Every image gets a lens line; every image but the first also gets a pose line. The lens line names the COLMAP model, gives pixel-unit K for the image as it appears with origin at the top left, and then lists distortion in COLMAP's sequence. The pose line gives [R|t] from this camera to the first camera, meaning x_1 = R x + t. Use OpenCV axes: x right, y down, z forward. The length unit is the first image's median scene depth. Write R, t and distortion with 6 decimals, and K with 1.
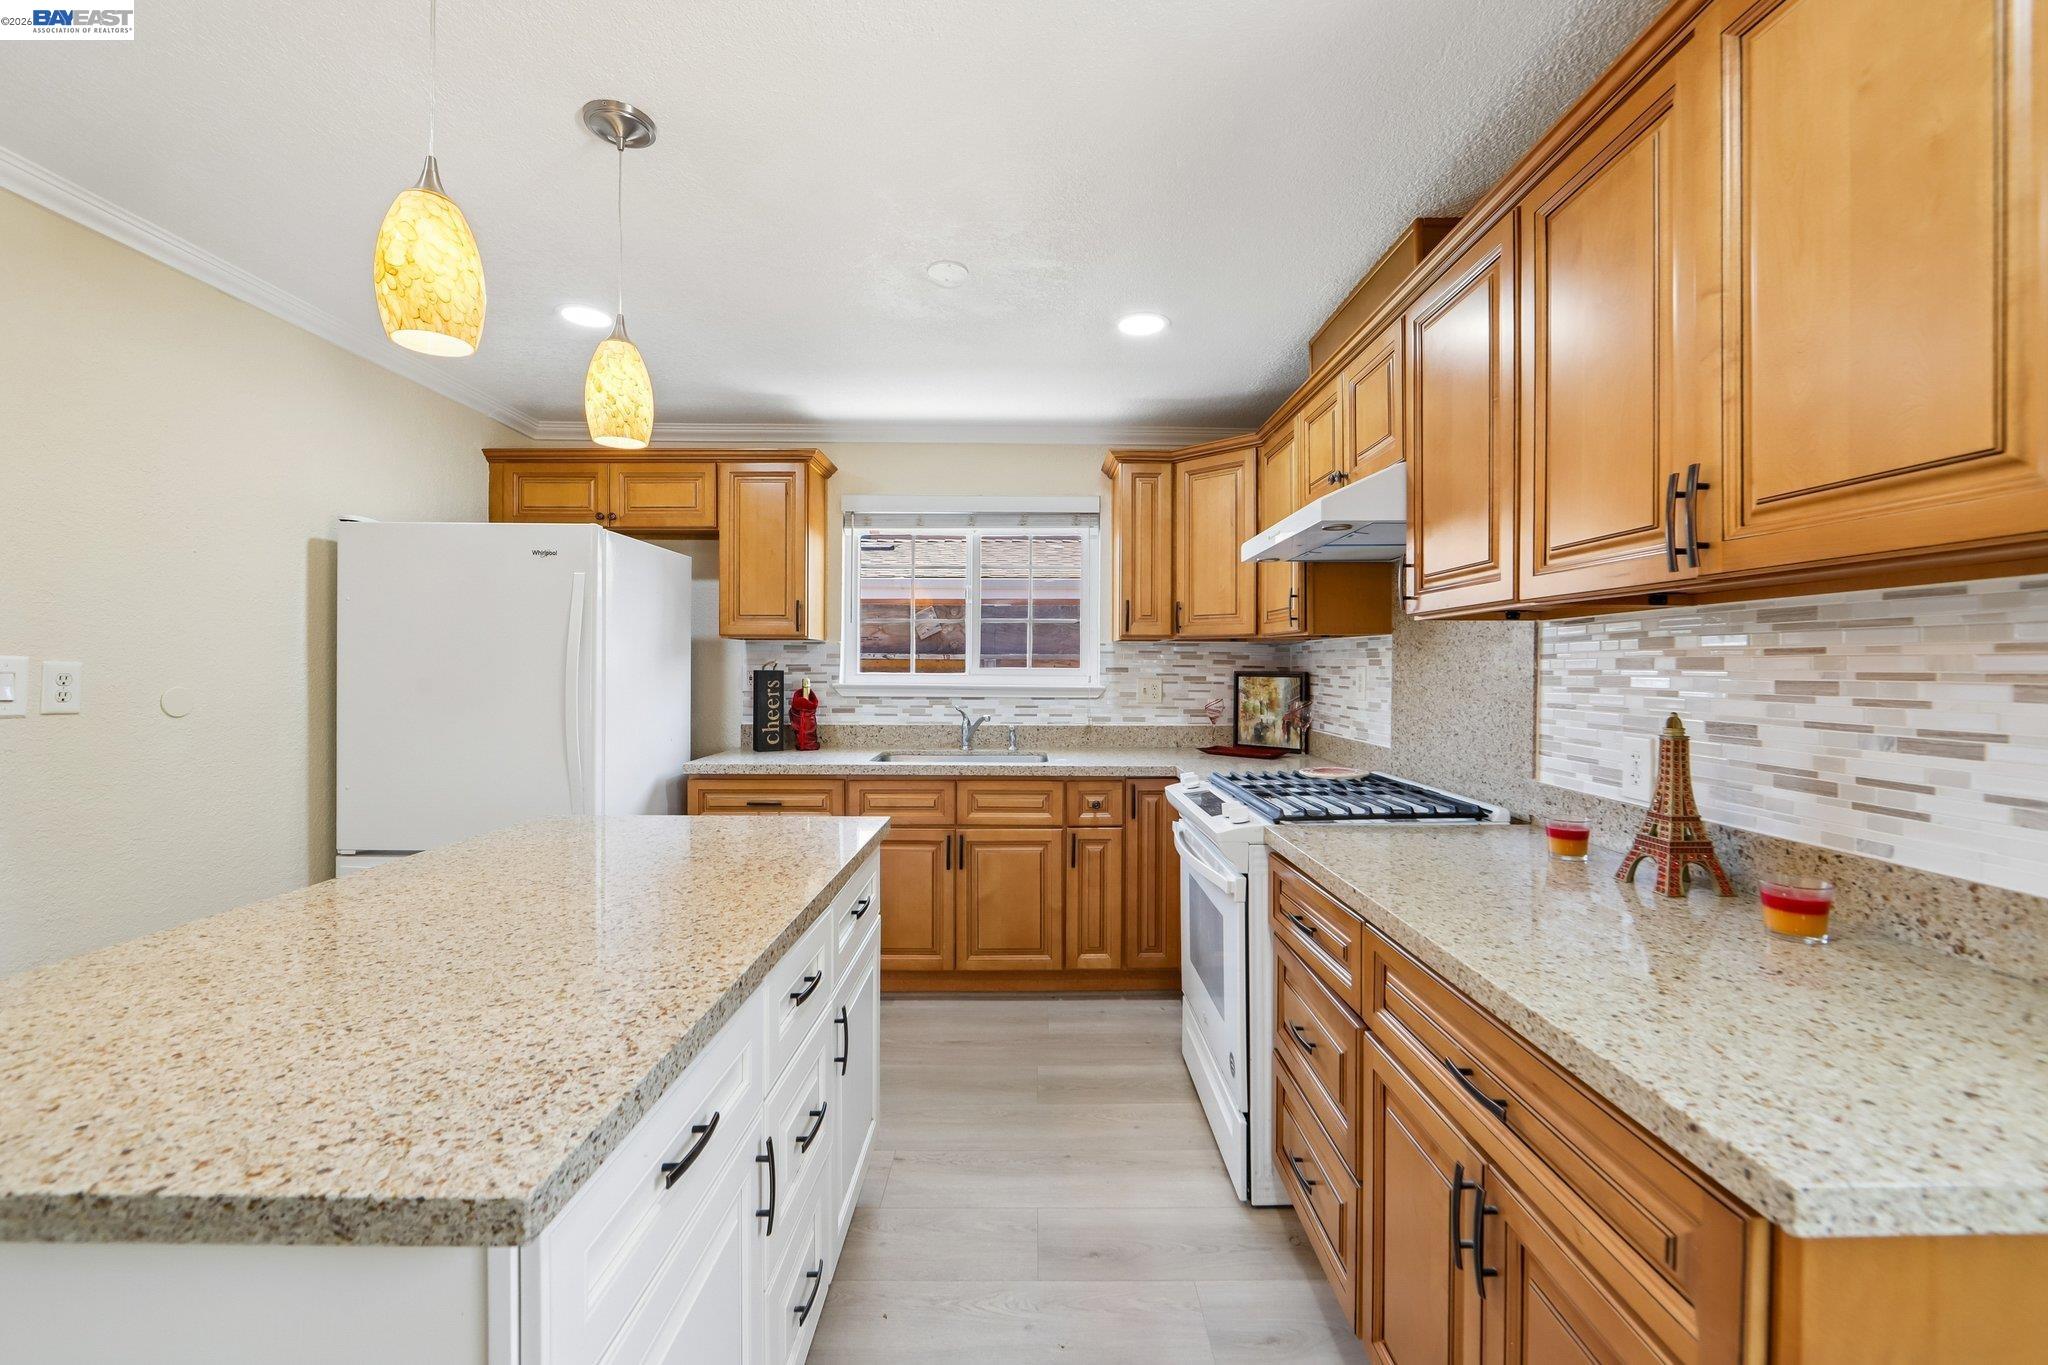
lens RADIAL K [[809.6, 0, 1043.1], [0, 809.6, 665.5], [0, 0, 1]] dist [-0.008134, 0.000328]
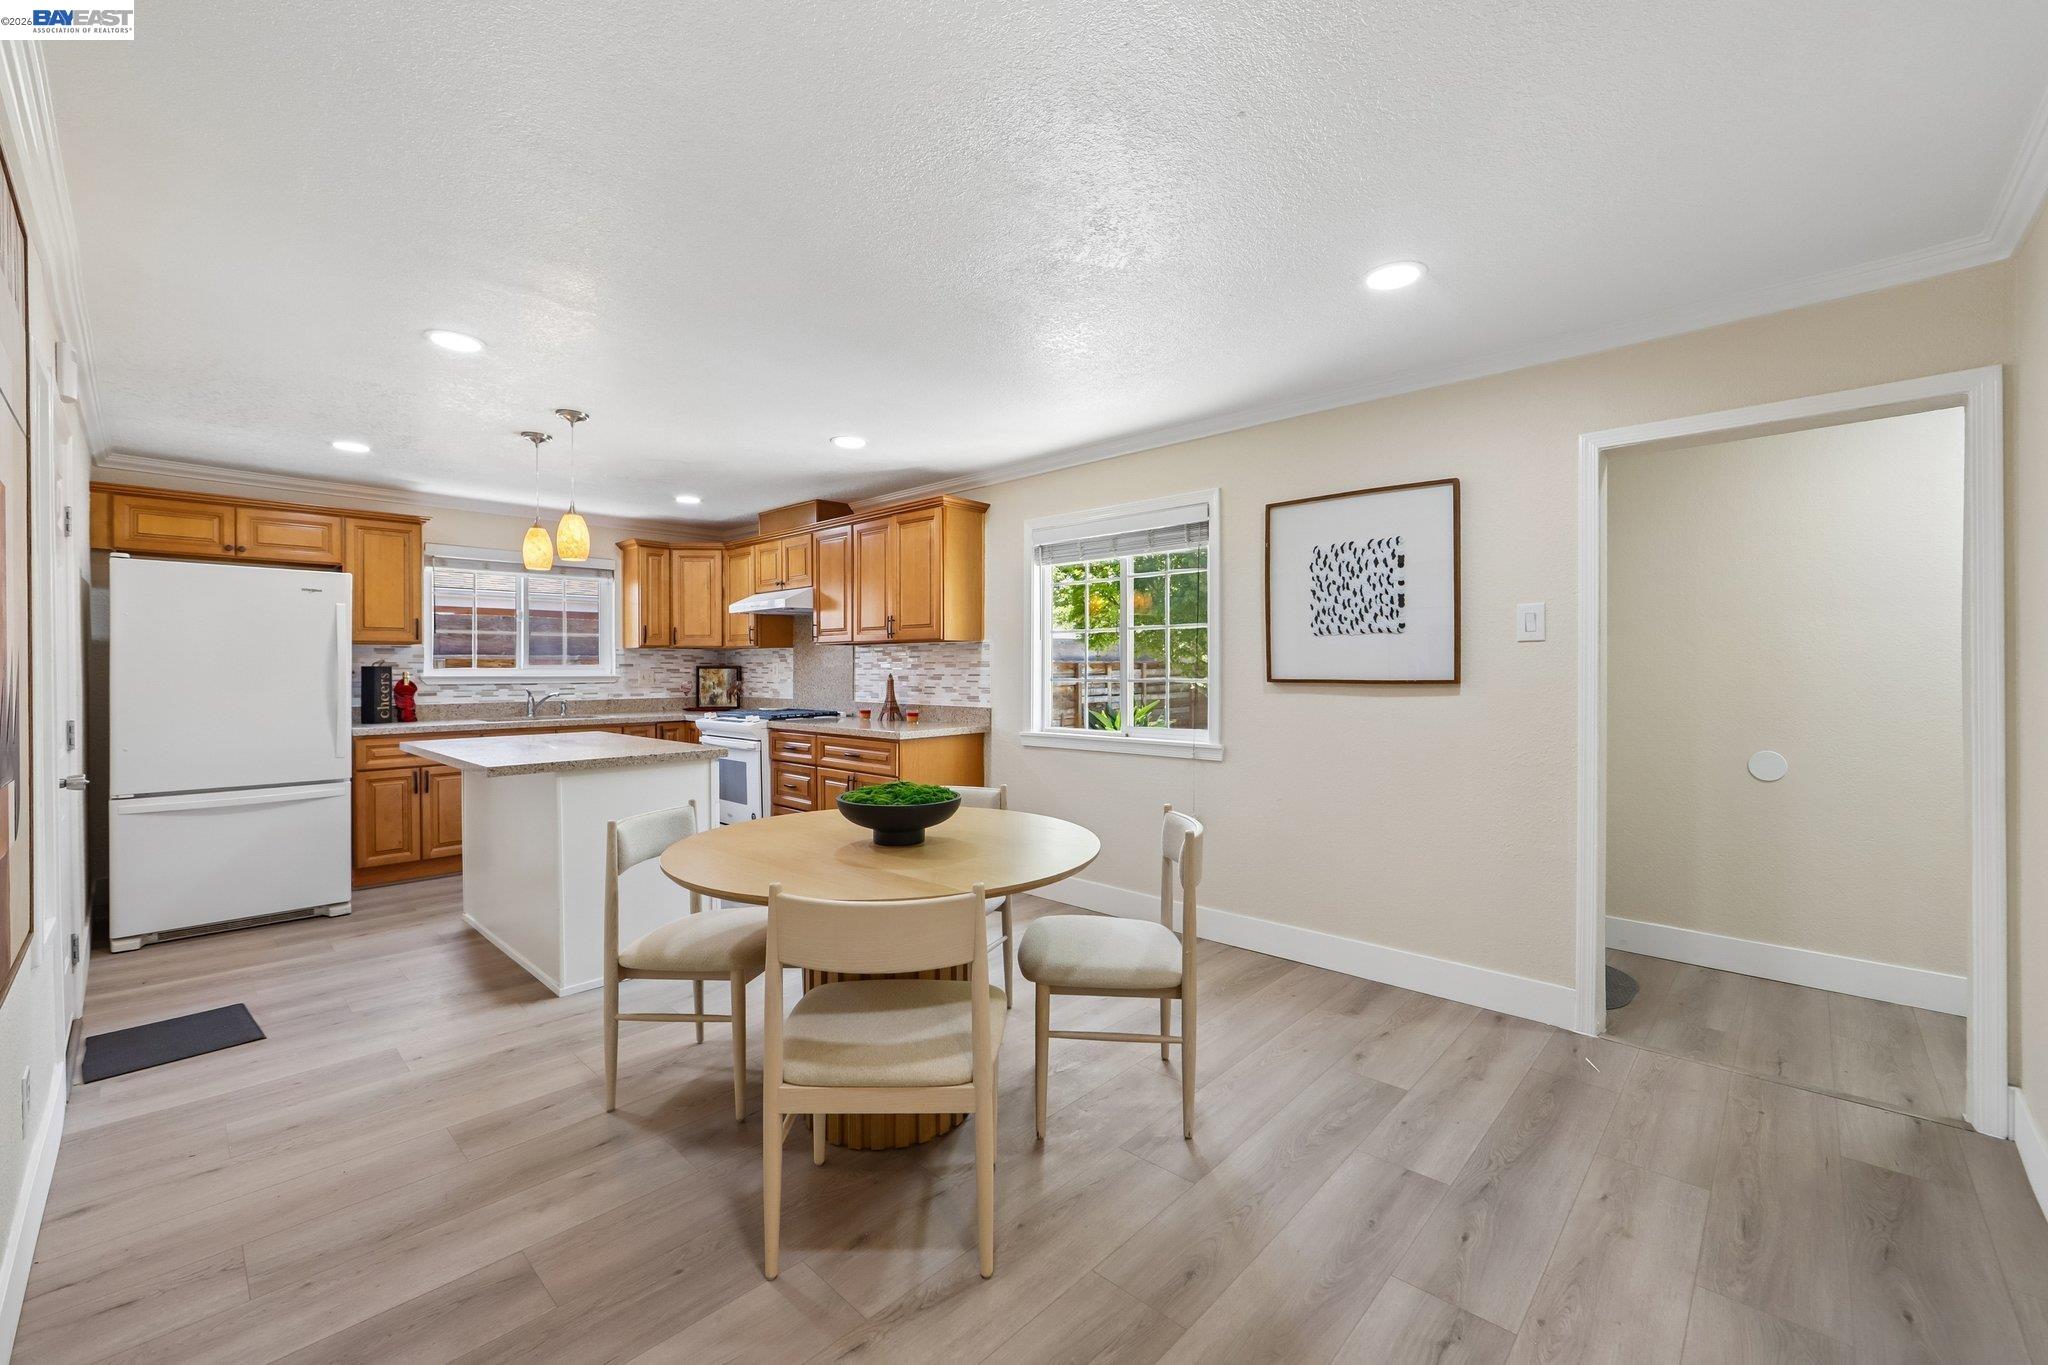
lens RADIAL K [[809.6, 0, 1030.2], [0, 809.6, 670.5], [0, 0, 1]] dist [-0.008134, 0.000328]
pose [[0.688126, -0.008229, 0.725544, -0.626881], [0.004989, 0.999966, 0.006610, 0.010646], [-0.725574, -0.000929, 0.688144, -0.862164]]
